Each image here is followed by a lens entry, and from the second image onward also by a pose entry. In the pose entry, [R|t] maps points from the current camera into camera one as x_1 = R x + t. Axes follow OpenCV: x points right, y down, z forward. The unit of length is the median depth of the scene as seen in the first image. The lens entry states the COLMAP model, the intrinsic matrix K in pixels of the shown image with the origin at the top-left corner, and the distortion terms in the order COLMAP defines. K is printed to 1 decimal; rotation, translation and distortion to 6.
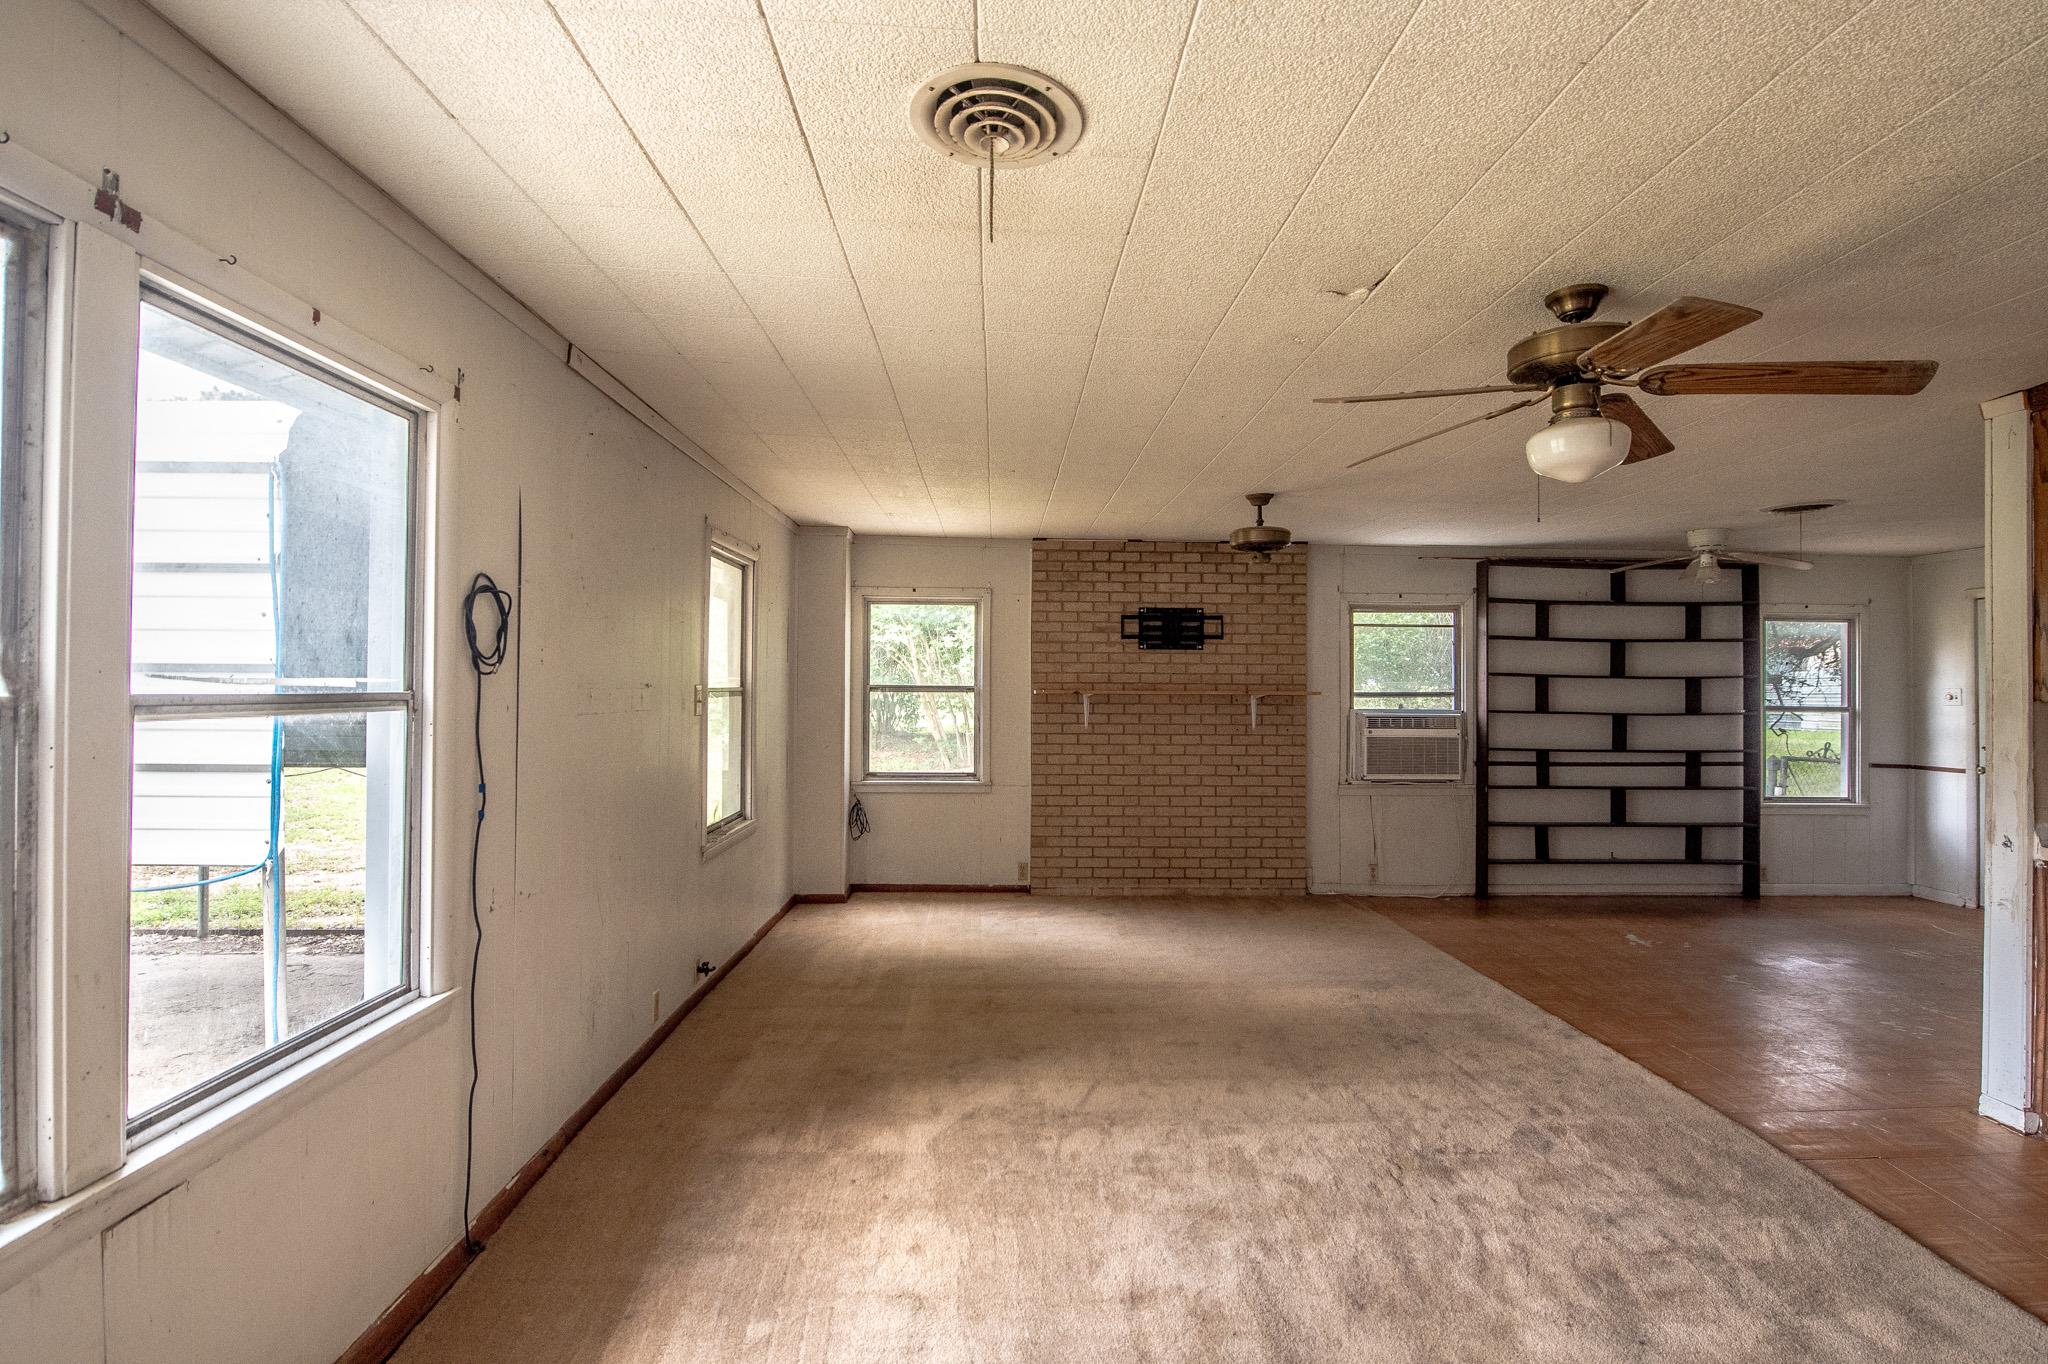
lens RADIAL K [[977.4, 0, 1028.5], [0, 977.4, 683.5], [0, 0, 1]] dist [-0.015670, -0.003209]
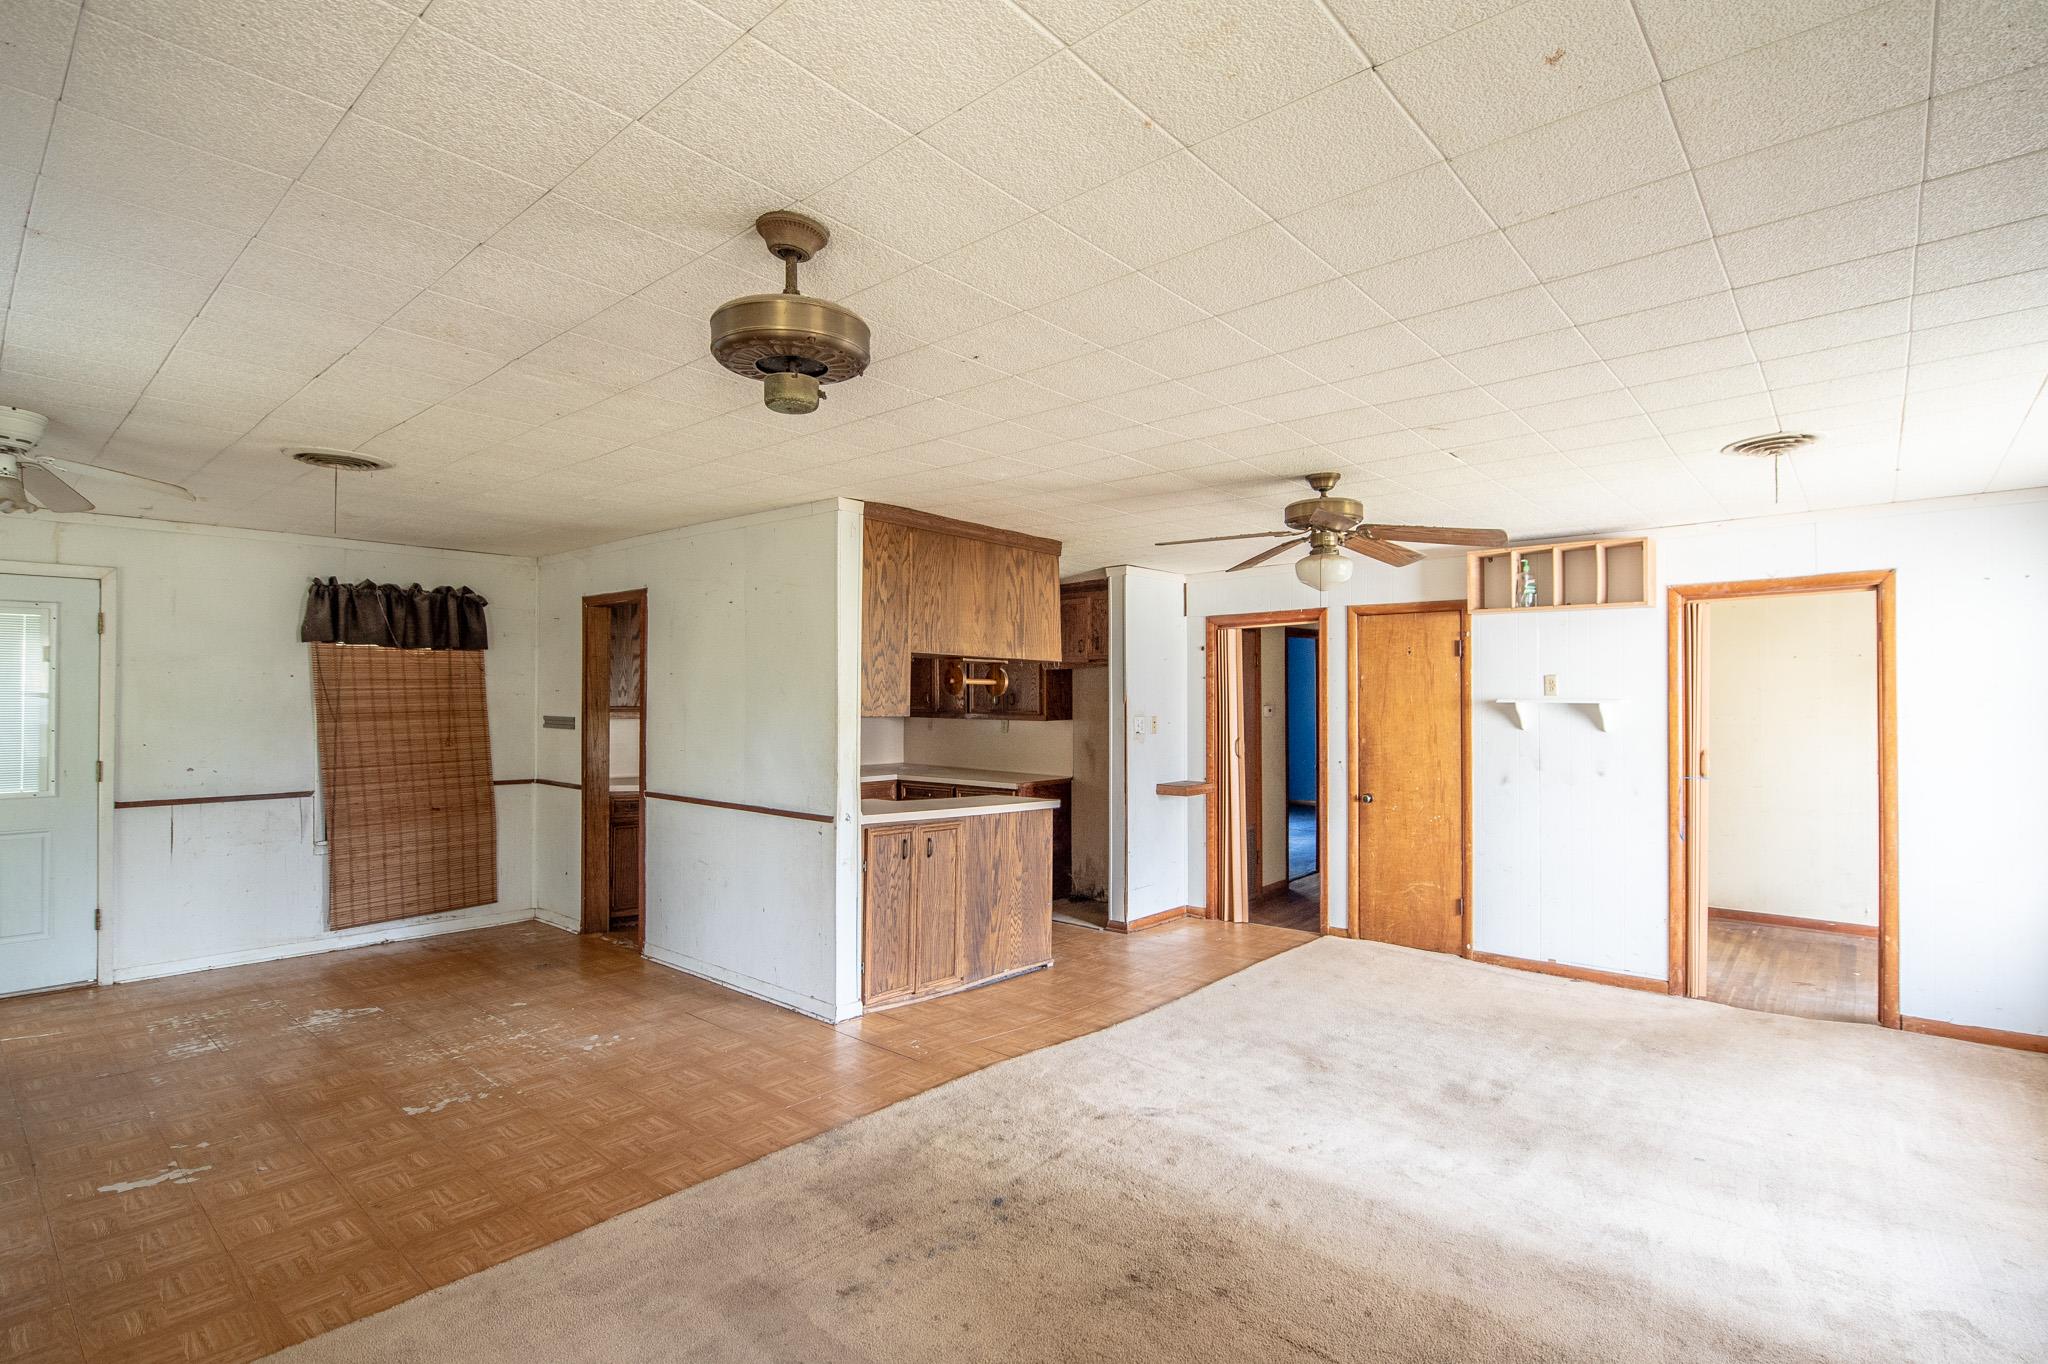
lens RADIAL K [[977.4, 0, 1028.5], [0, 977.4, 683.5], [0, 0, 1]] dist [-0.015670, -0.003209]
pose [[-0.731943, -0.001879, 0.681363, -0.116264], [-0.015118, 0.999795, -0.013484, -0.011935], [-0.681198, -0.020171, -0.731821, 1.523398]]
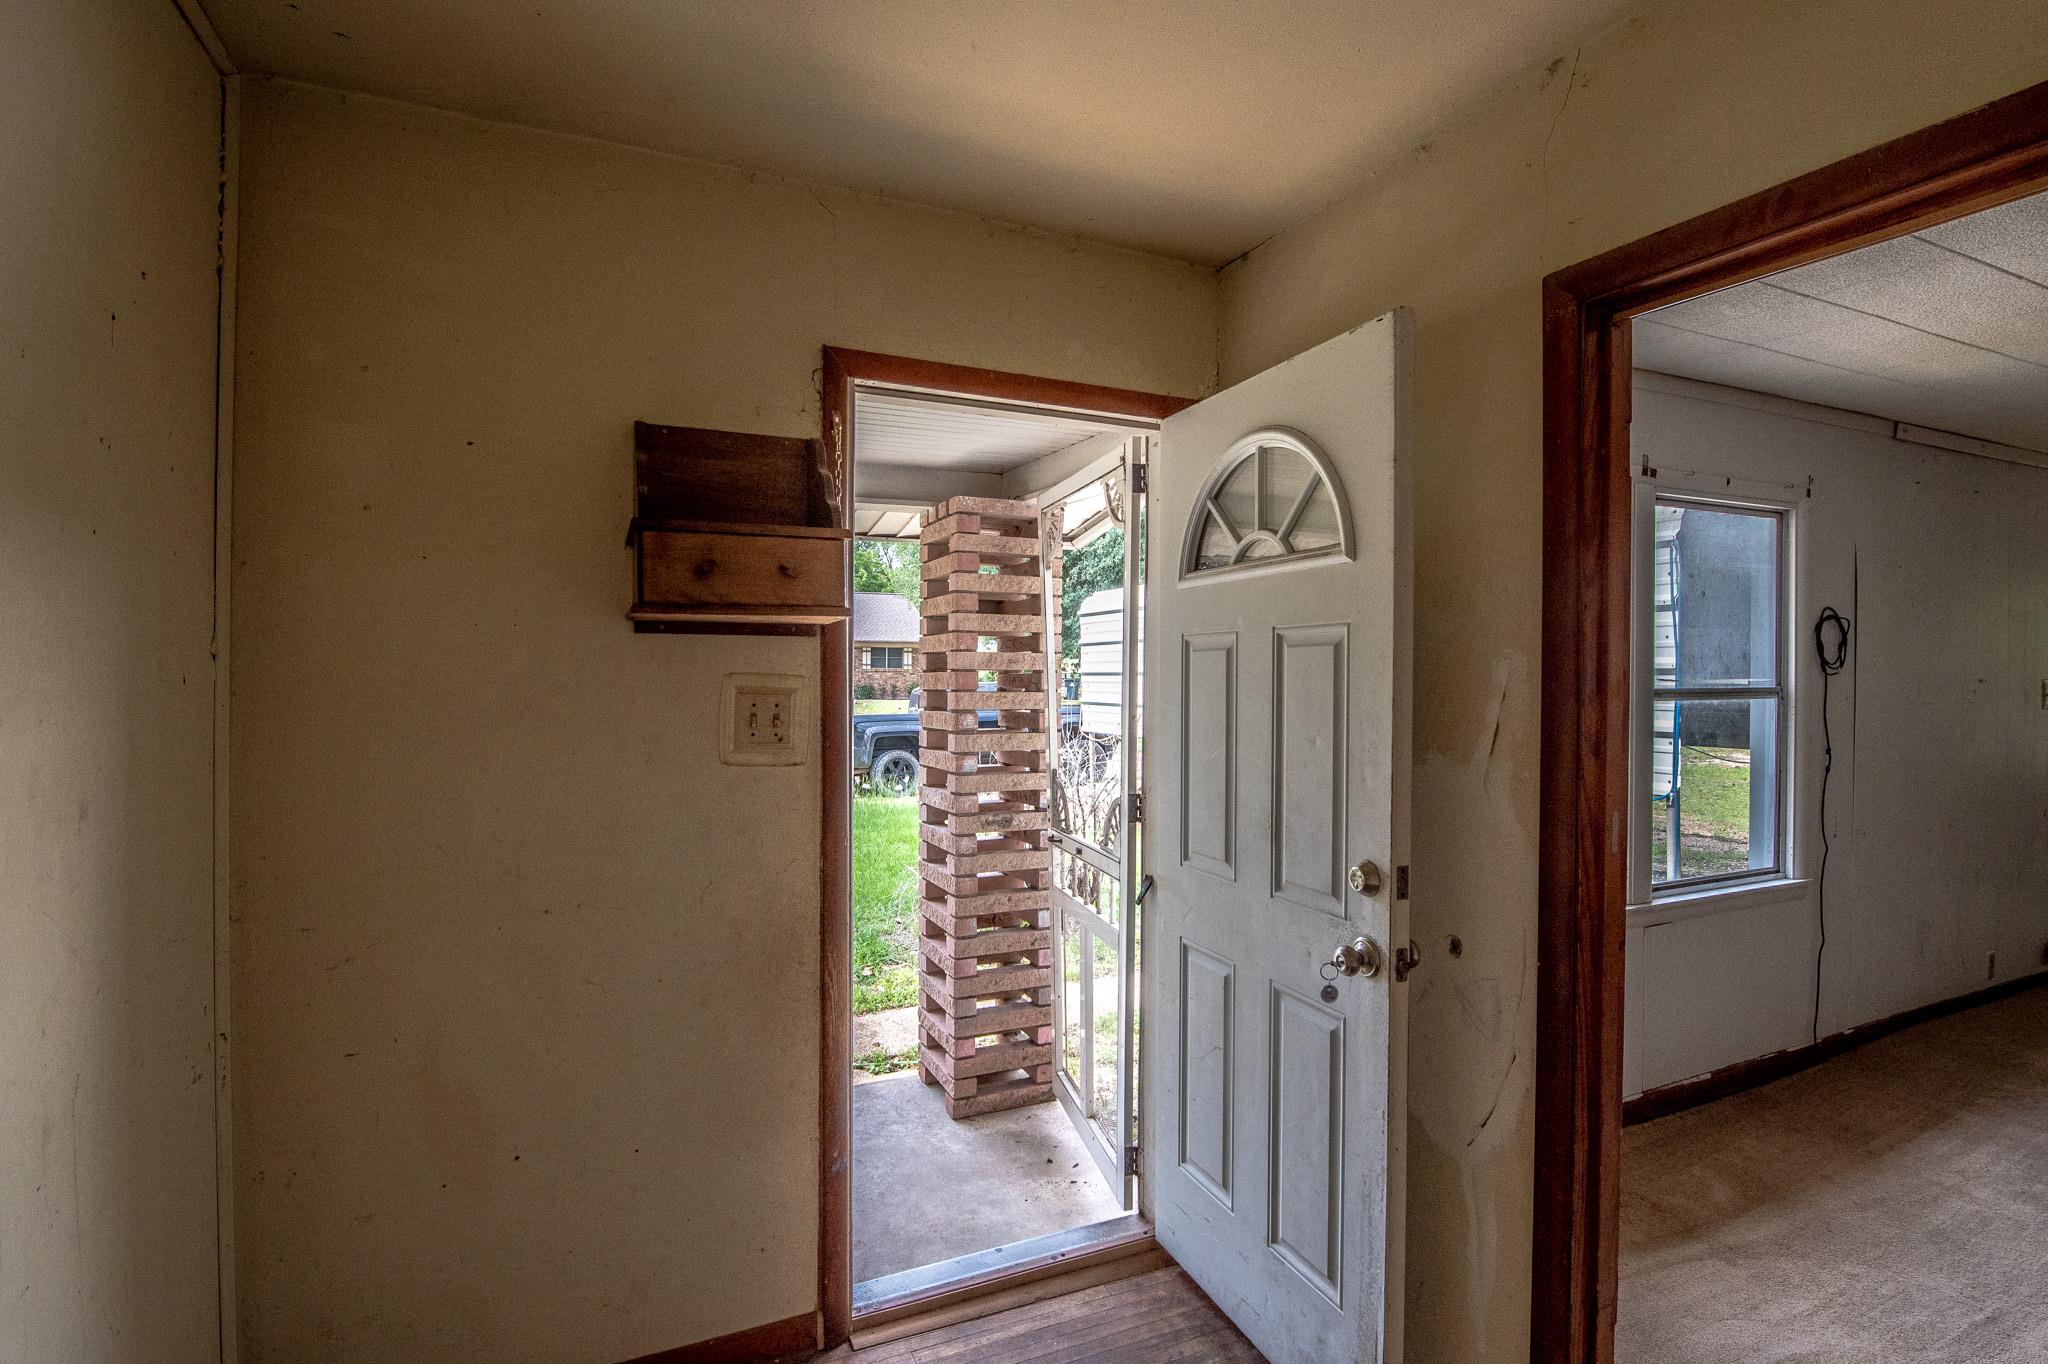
lens RADIAL K [[977.4, 0, 1028.5], [0, 977.4, 683.5], [0, 0, 1]] dist [-0.015670, -0.003209]
pose [[0.377098, -0.000545, -0.926173, 0.218321], [0.007466, 0.999969, 0.002451, -0.005894], [0.926143, -0.007839, 0.377091, -0.437313]]
